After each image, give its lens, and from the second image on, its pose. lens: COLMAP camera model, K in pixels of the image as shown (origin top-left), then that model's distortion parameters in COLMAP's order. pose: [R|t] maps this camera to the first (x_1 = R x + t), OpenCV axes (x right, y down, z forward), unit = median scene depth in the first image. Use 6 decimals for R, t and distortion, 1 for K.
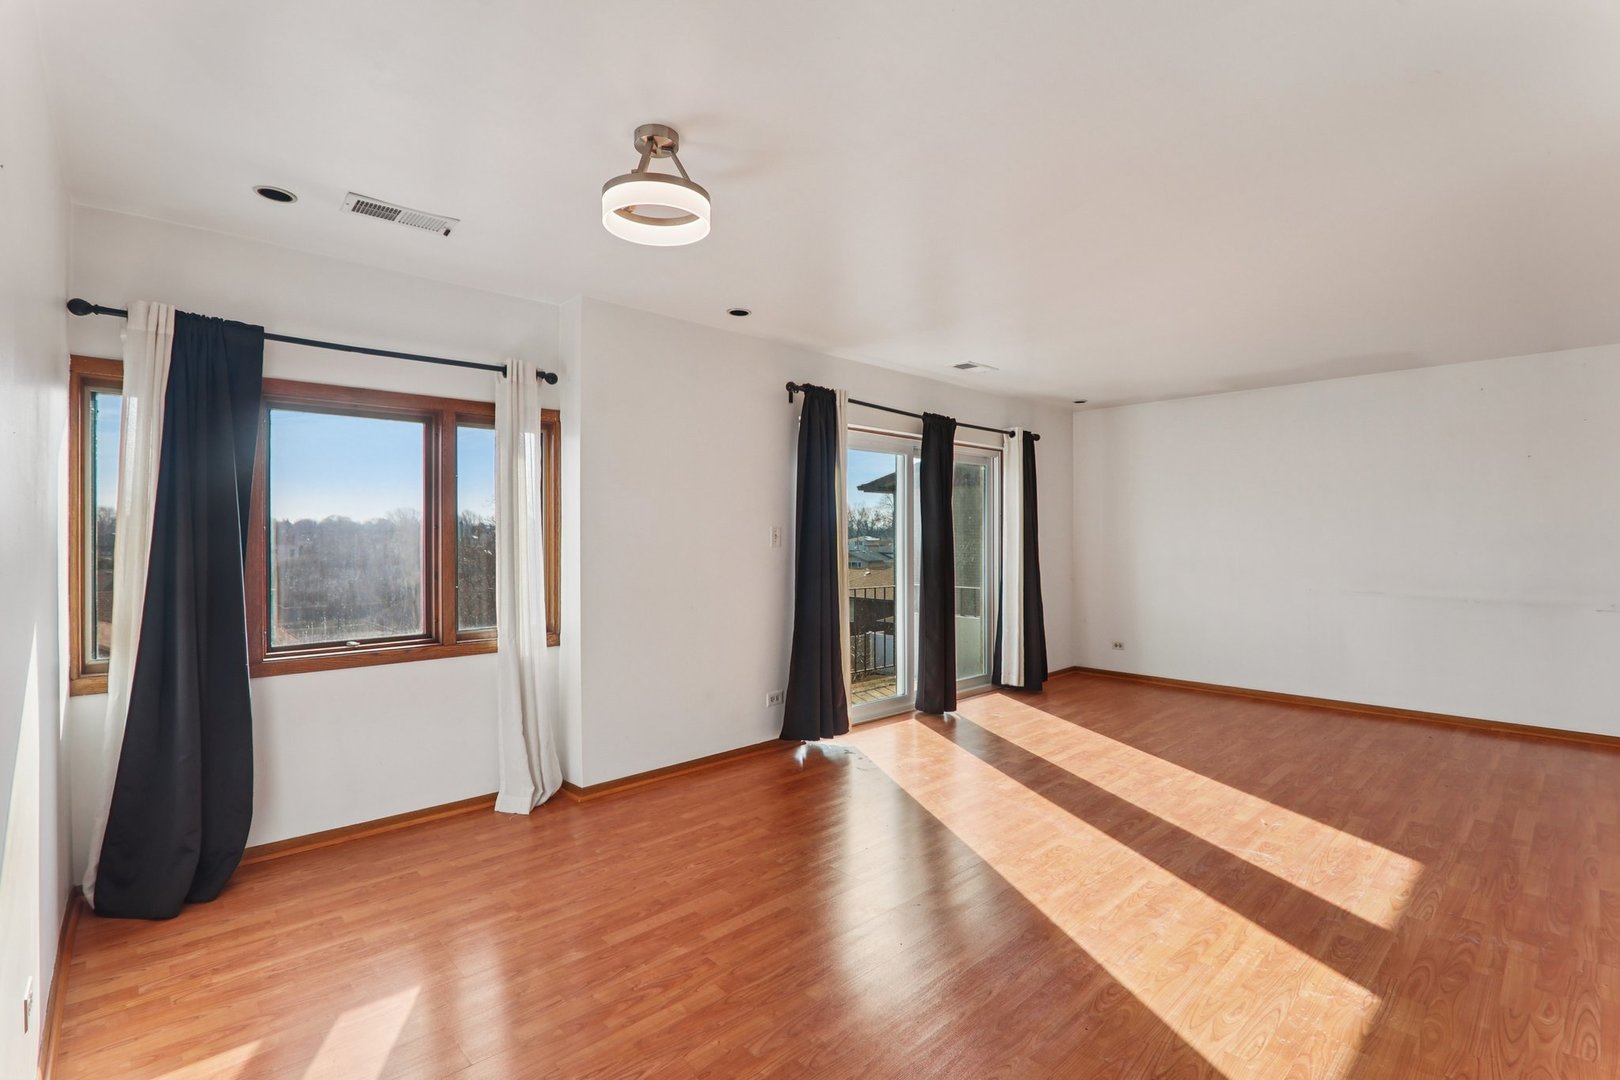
lens RADIAL K [[745.6, 0, 811.0], [0, 745.6, 538.0], [0, 0, 1]] dist [-0.021492, 0.002620]
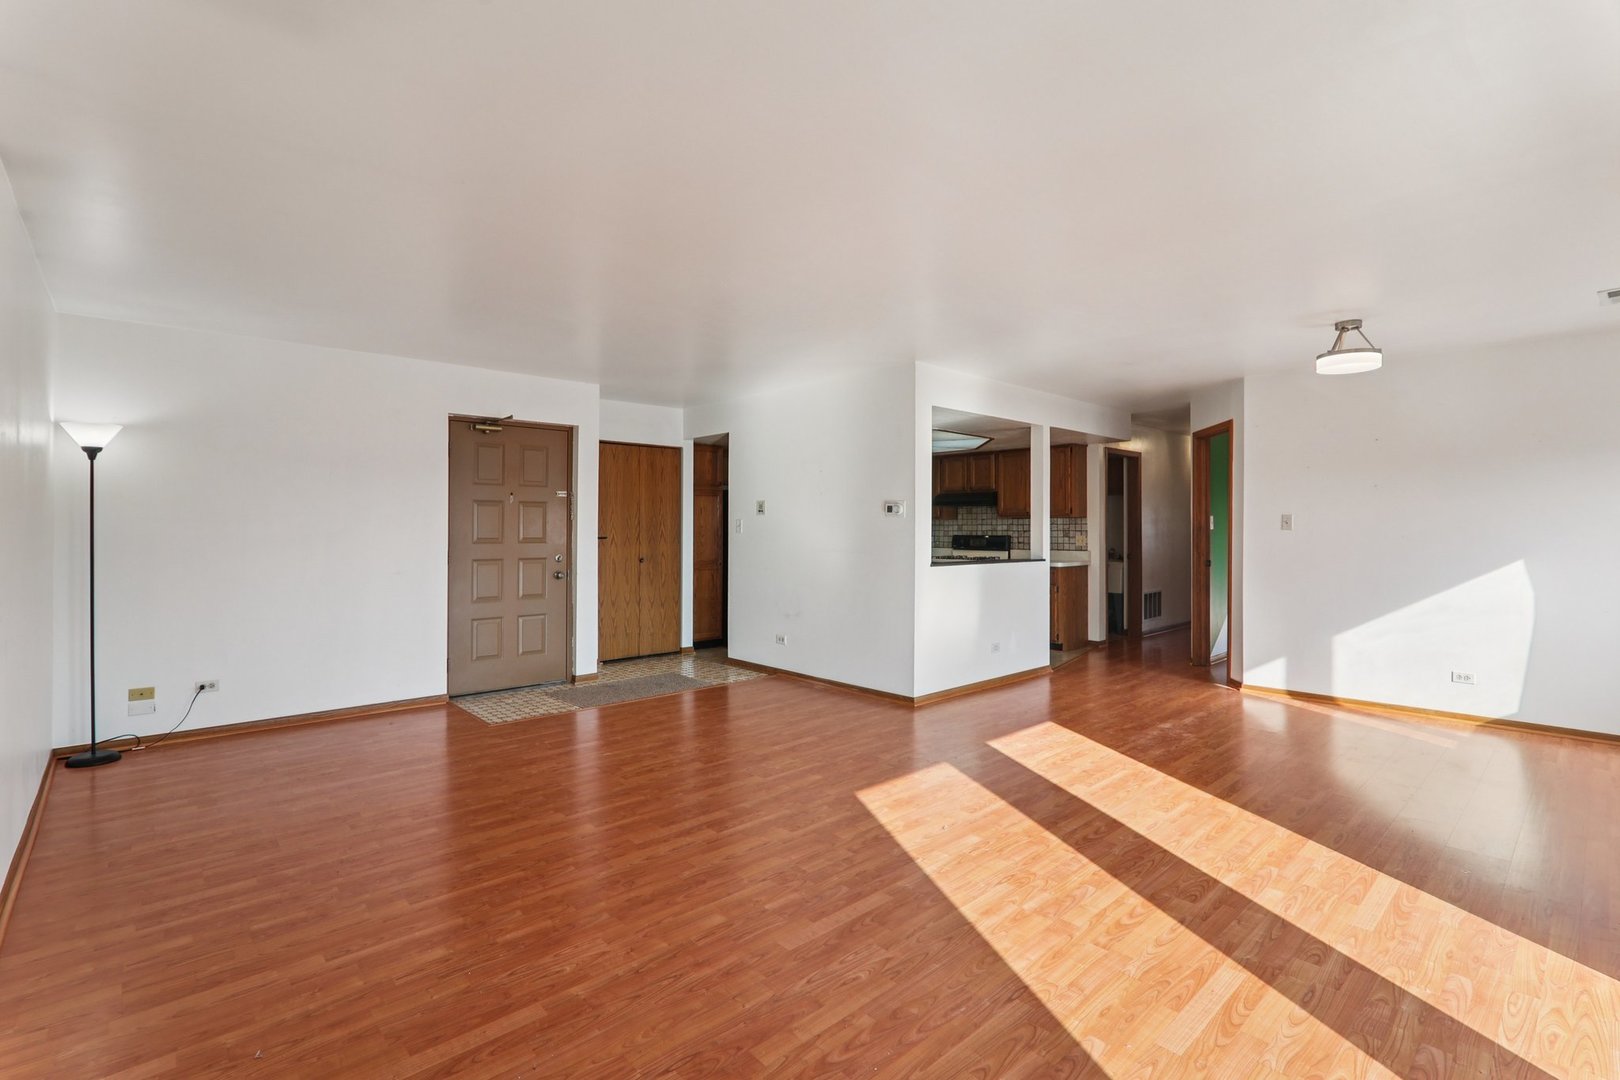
lens RADIAL K [[745.6, 0, 803.9], [0, 745.6, 527.1], [0, 0, 1]] dist [-0.021492, 0.002620]
pose [[-0.999908, -0.001326, 0.013466, 0.839394], [-0.001286, 0.999995, 0.002946, -0.003972], [-0.013470, 0.002929, -0.999905, 2.060404]]
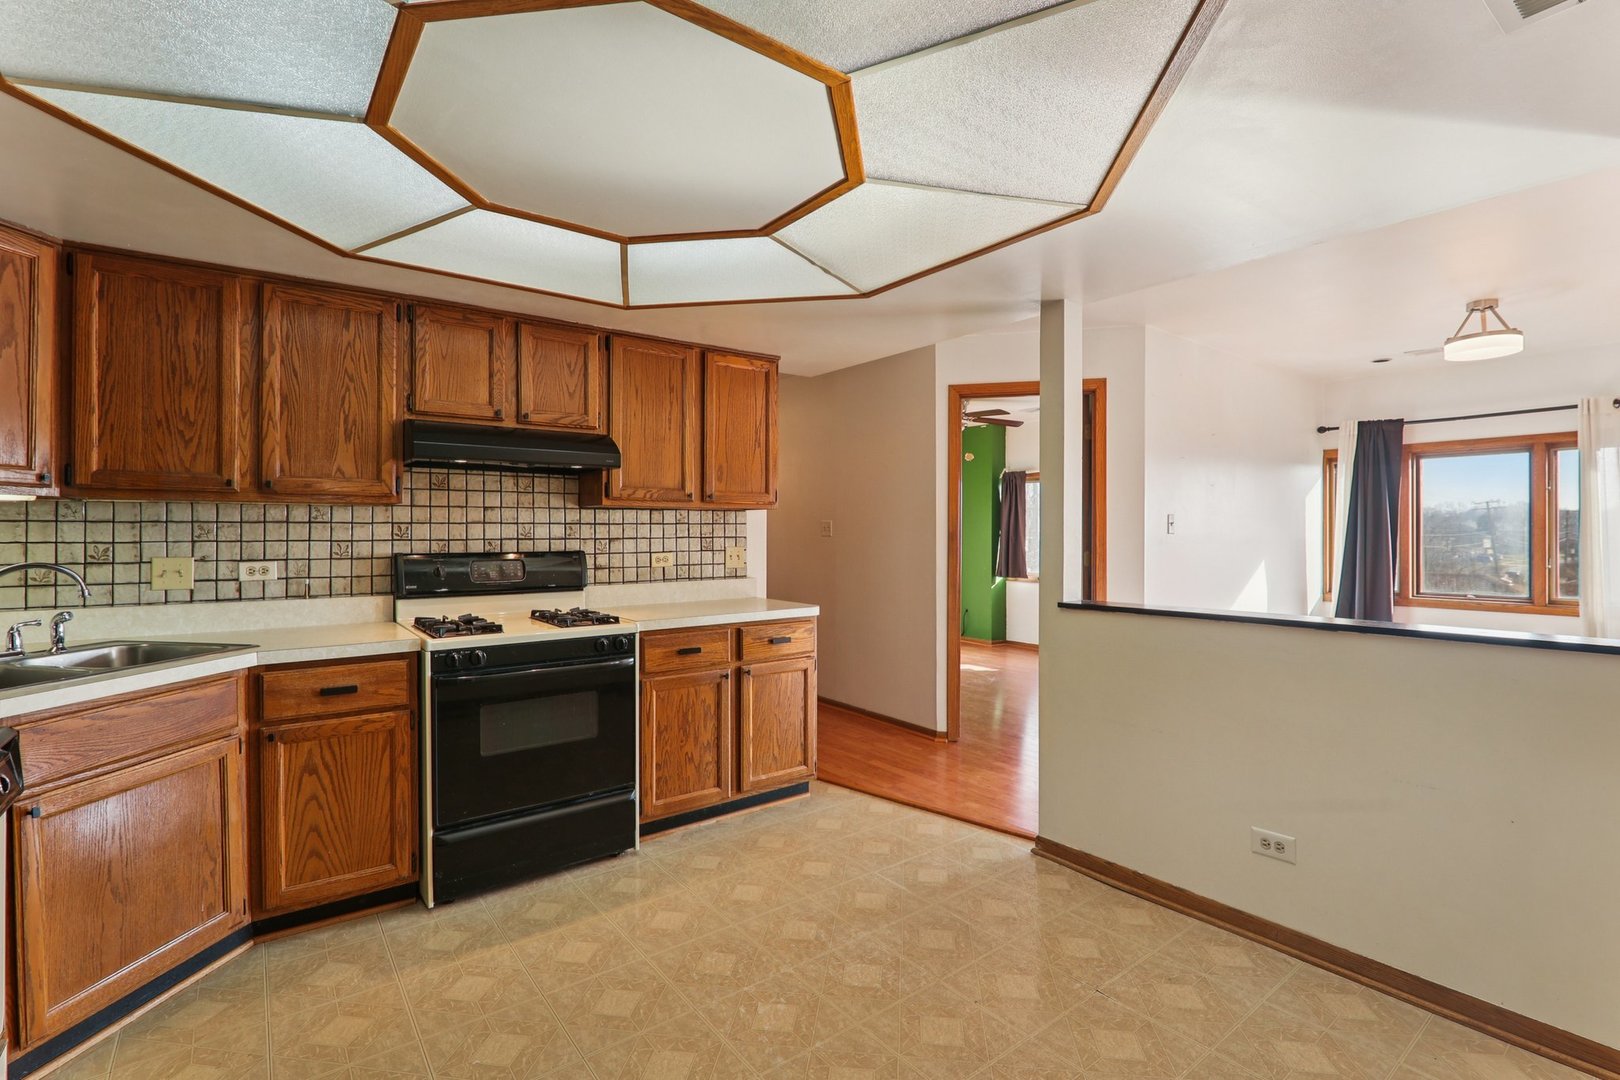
lens RADIAL K [[745.6, 0, 809.4], [0, 745.6, 537.6], [0, 0, 1]] dist [-0.021492, 0.002620]
pose [[-0.100952, 0.005363, -0.994877, 1.169581], [-0.002042, 0.999982, 0.005597, 0.008149], [0.994889, 0.002596, -0.100939, -0.288059]]
